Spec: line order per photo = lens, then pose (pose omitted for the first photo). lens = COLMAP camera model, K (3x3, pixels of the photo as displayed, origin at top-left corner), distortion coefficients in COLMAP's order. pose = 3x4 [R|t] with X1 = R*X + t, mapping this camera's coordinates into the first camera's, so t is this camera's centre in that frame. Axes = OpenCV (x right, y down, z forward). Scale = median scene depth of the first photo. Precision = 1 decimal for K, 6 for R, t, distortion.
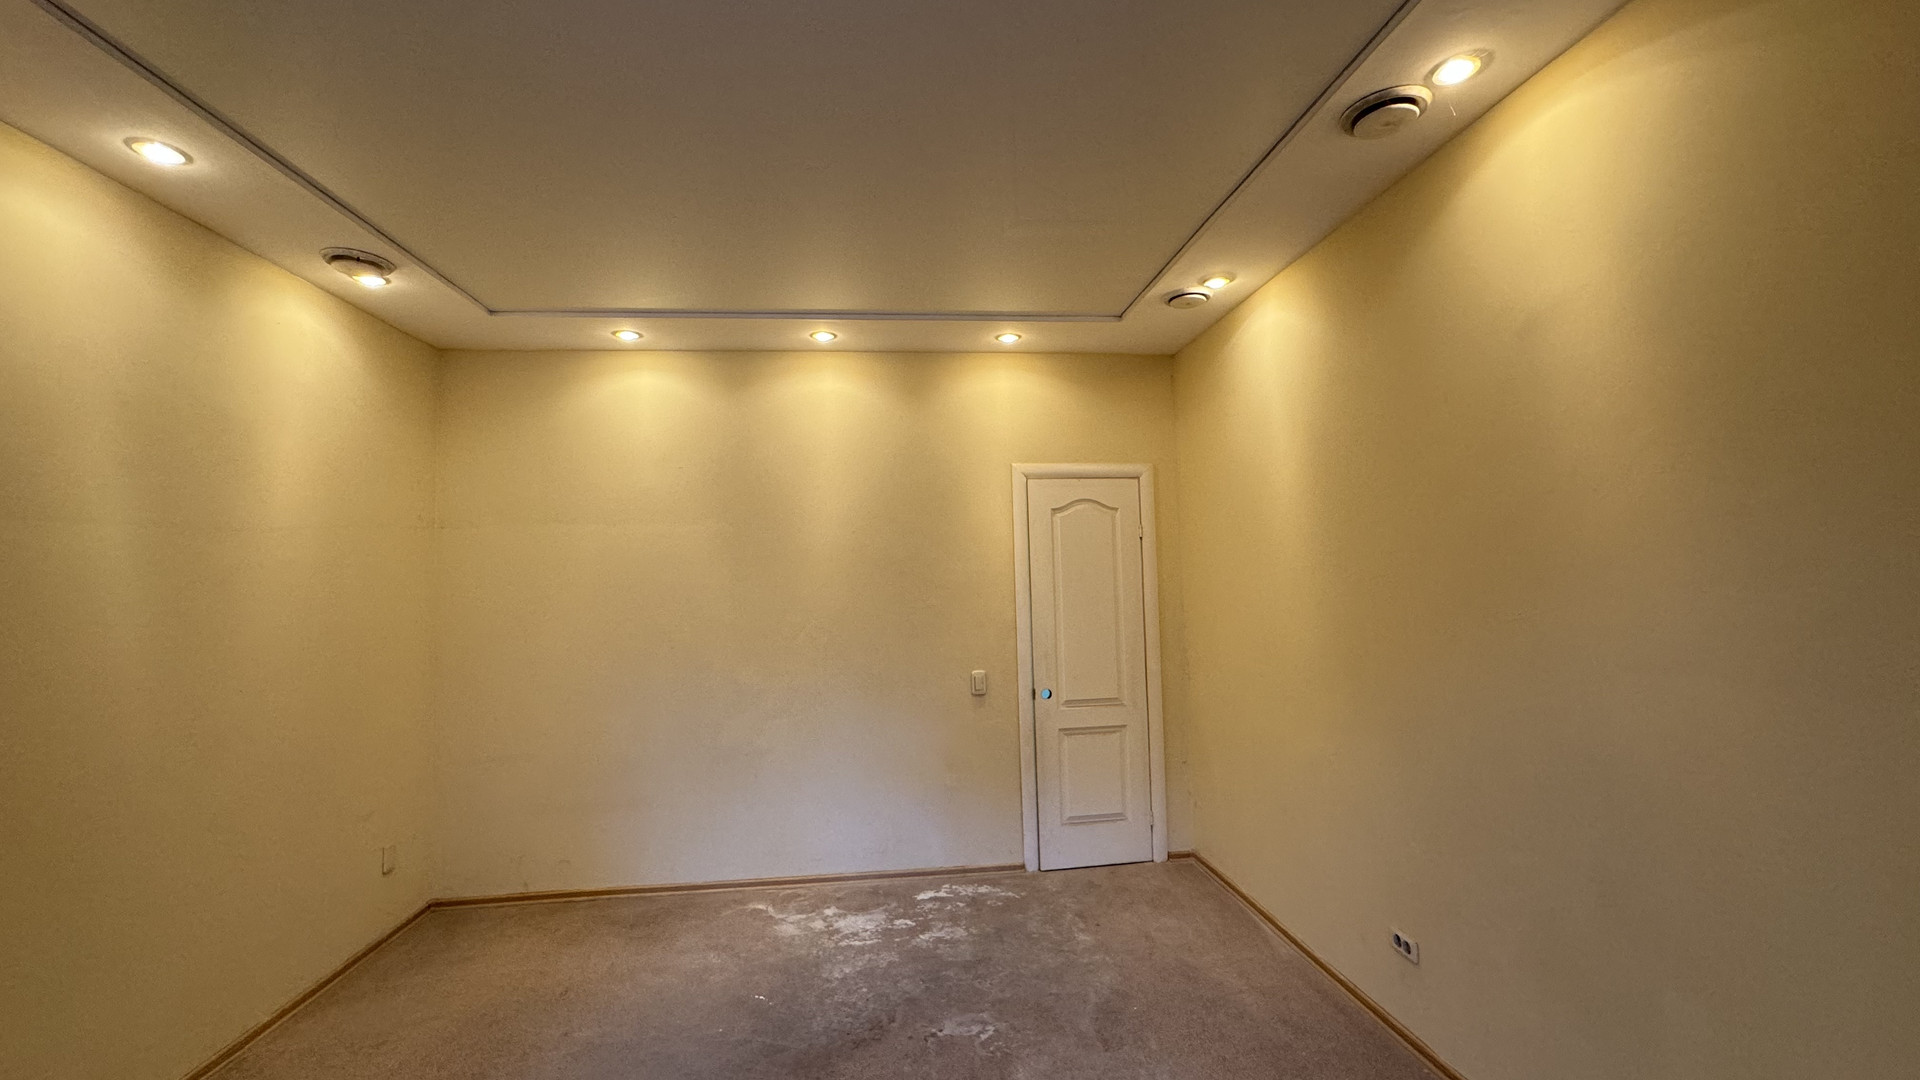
lens RADIAL K [[772.8, 0, 967.2], [0, 772.8, 556.2], [0, 0, 1]] dist [-0.001778, 0.001735]
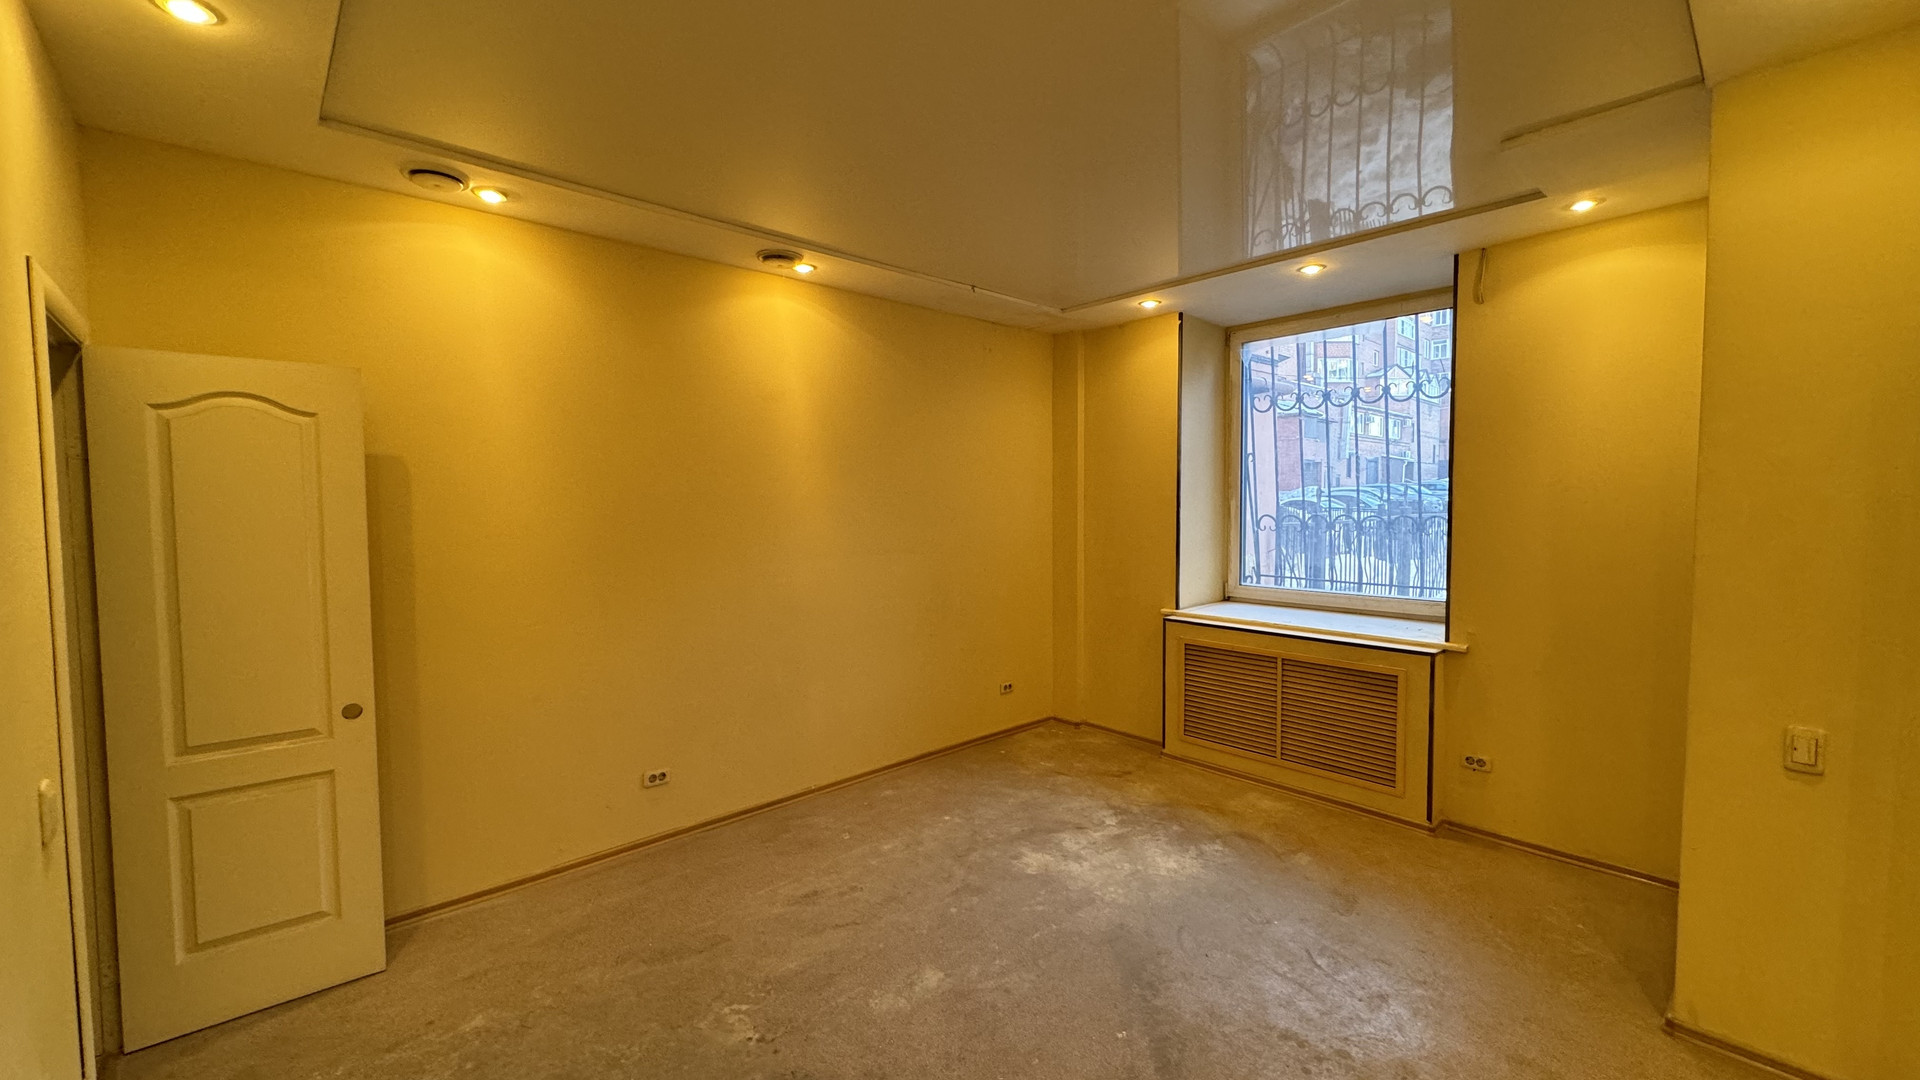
lens RADIAL K [[772.8, 0, 957.2], [0, 772.8, 540.4], [0, 0, 1]] dist [-0.001778, 0.001735]
pose [[-0.592253, -0.002370, 0.805749, -0.656550], [0.009505, 0.999906, 0.009927, 0.038939], [-0.805696, 0.013538, -0.592174, 0.999203]]
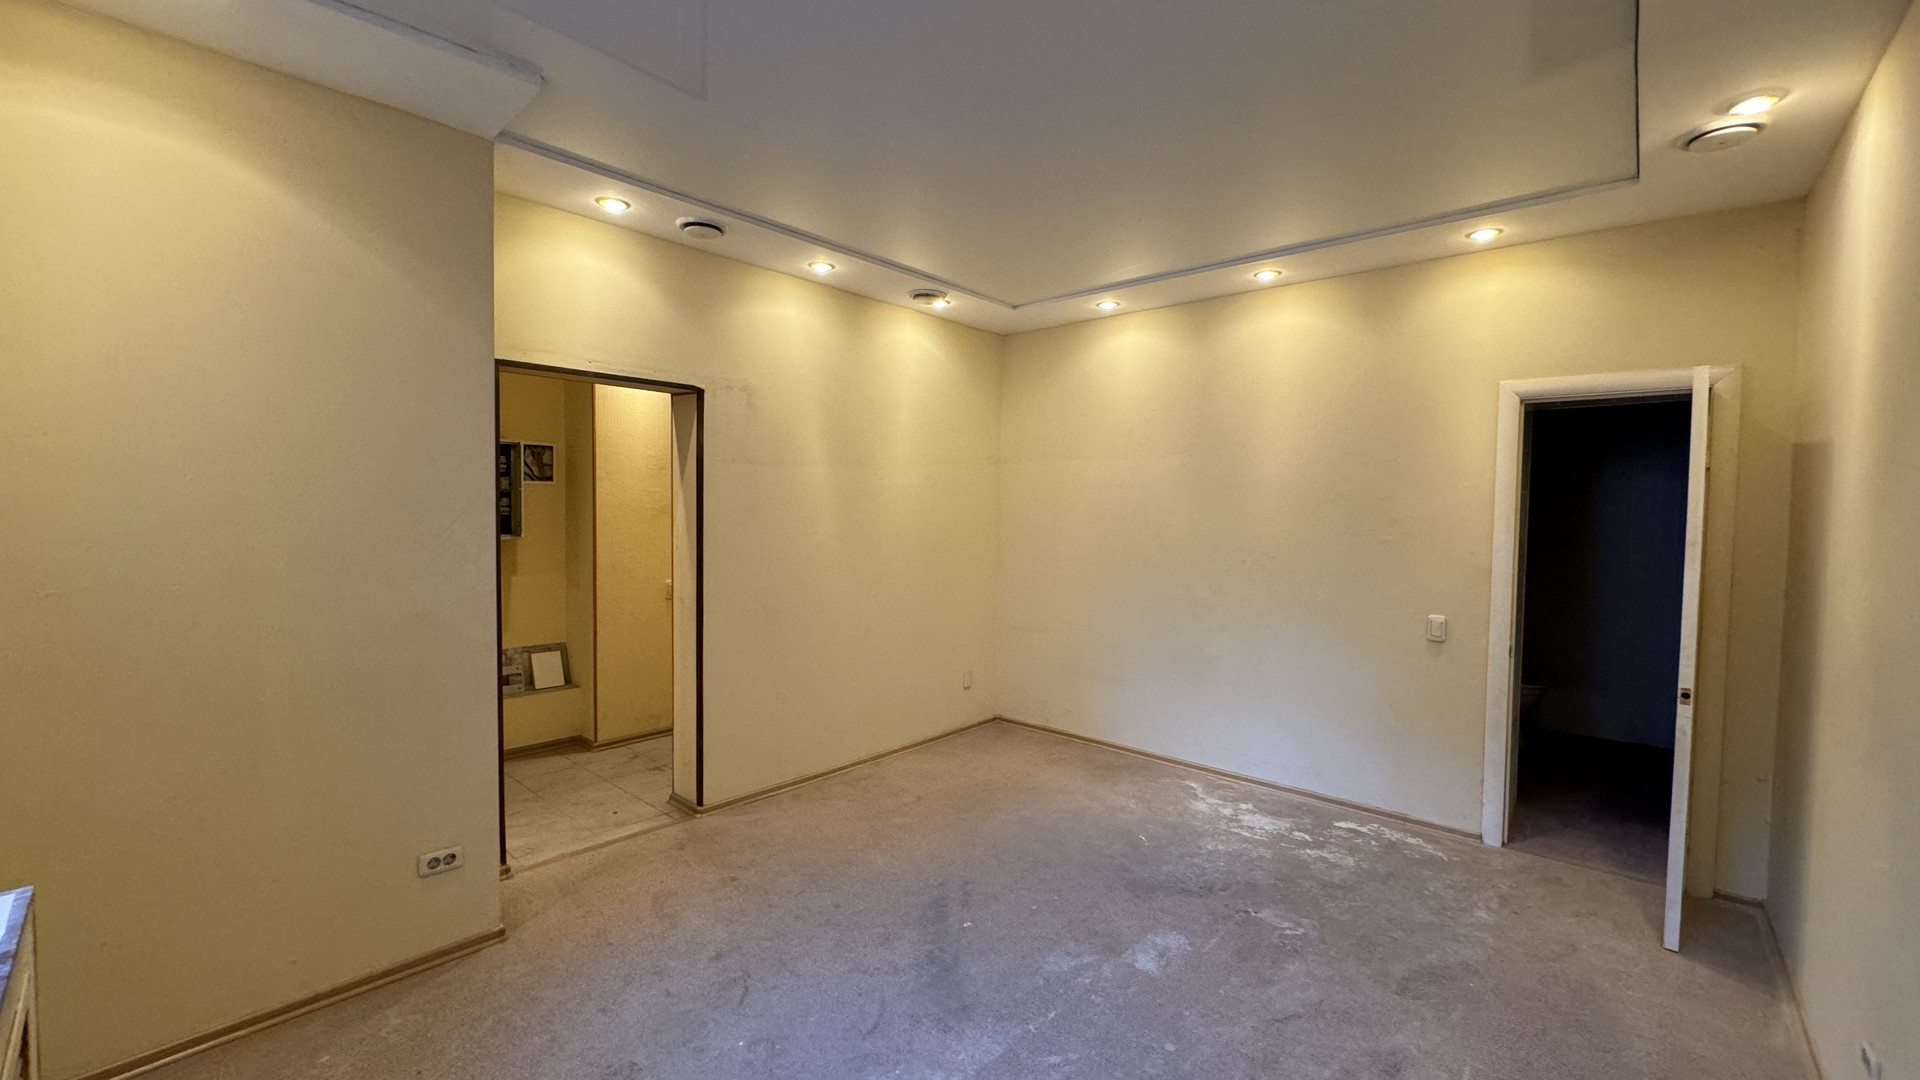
lens RADIAL K [[772.8, 0, 977.4], [0, 772.8, 537.9], [0, 0, 1]] dist [-0.001778, 0.001735]
pose [[0.679532, 0.062213, -0.731003, 0.357657], [-0.016509, 0.997442, 0.069543, 0.005772], [0.733460, -0.035189, 0.678822, -0.020123]]
